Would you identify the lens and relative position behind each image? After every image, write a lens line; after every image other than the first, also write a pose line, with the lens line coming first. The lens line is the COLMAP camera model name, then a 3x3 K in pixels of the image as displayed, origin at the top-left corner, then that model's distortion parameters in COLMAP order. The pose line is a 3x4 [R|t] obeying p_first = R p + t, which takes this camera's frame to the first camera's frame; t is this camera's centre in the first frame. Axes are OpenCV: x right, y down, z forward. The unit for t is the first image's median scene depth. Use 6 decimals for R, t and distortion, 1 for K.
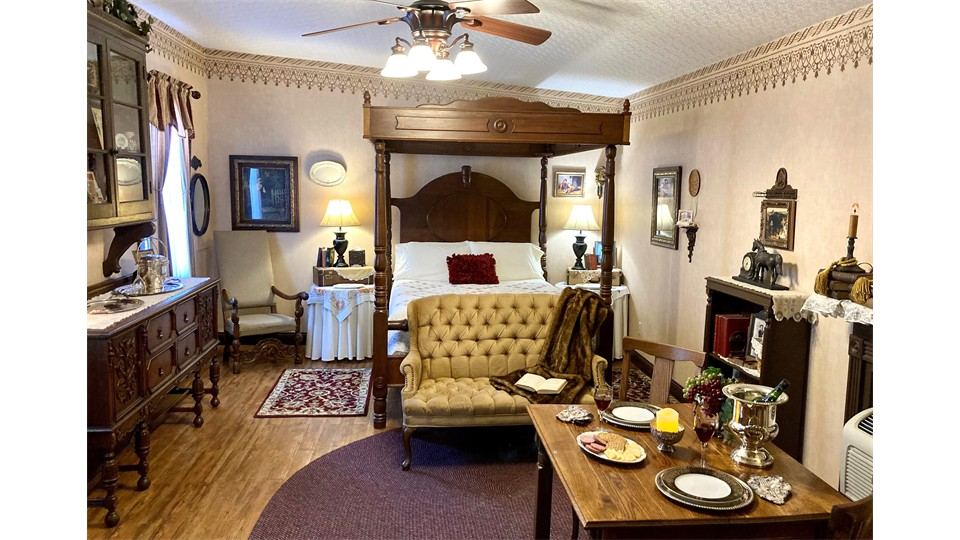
lens RADIAL K [[615.3, 0, 480.0], [0, 615.3, 270.0], [0, 0, 1]] dist [0.044745, -0.069436]
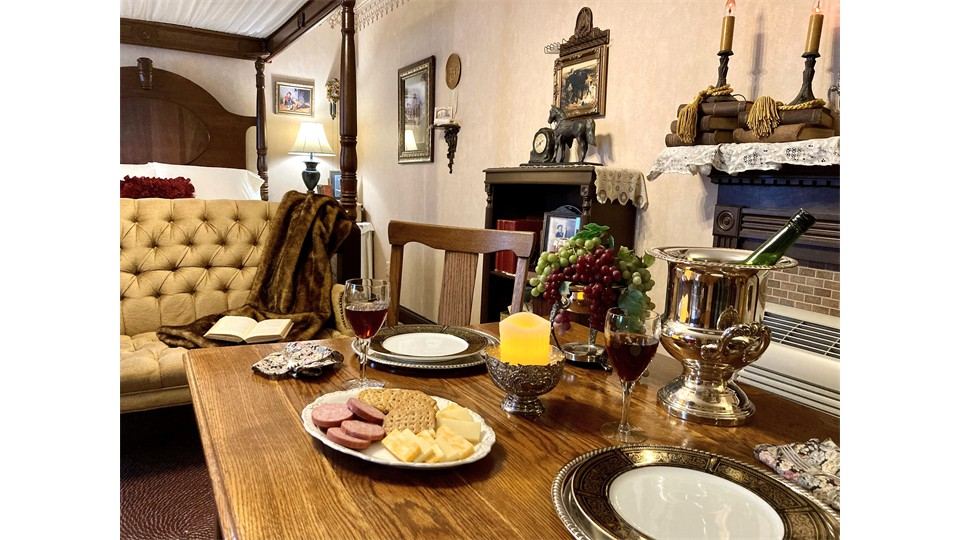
lens RADIAL K [[615.3, 0, 480.0], [0, 615.3, 270.0], [0, 0, 1]] dist [0.044745, -0.069436]
pose [[0.911889, -0.042994, 0.408180, 0.060245], [0.021026, 0.998086, 0.058157, 0.094943], [-0.409899, -0.044451, 0.911047, 0.352985]]
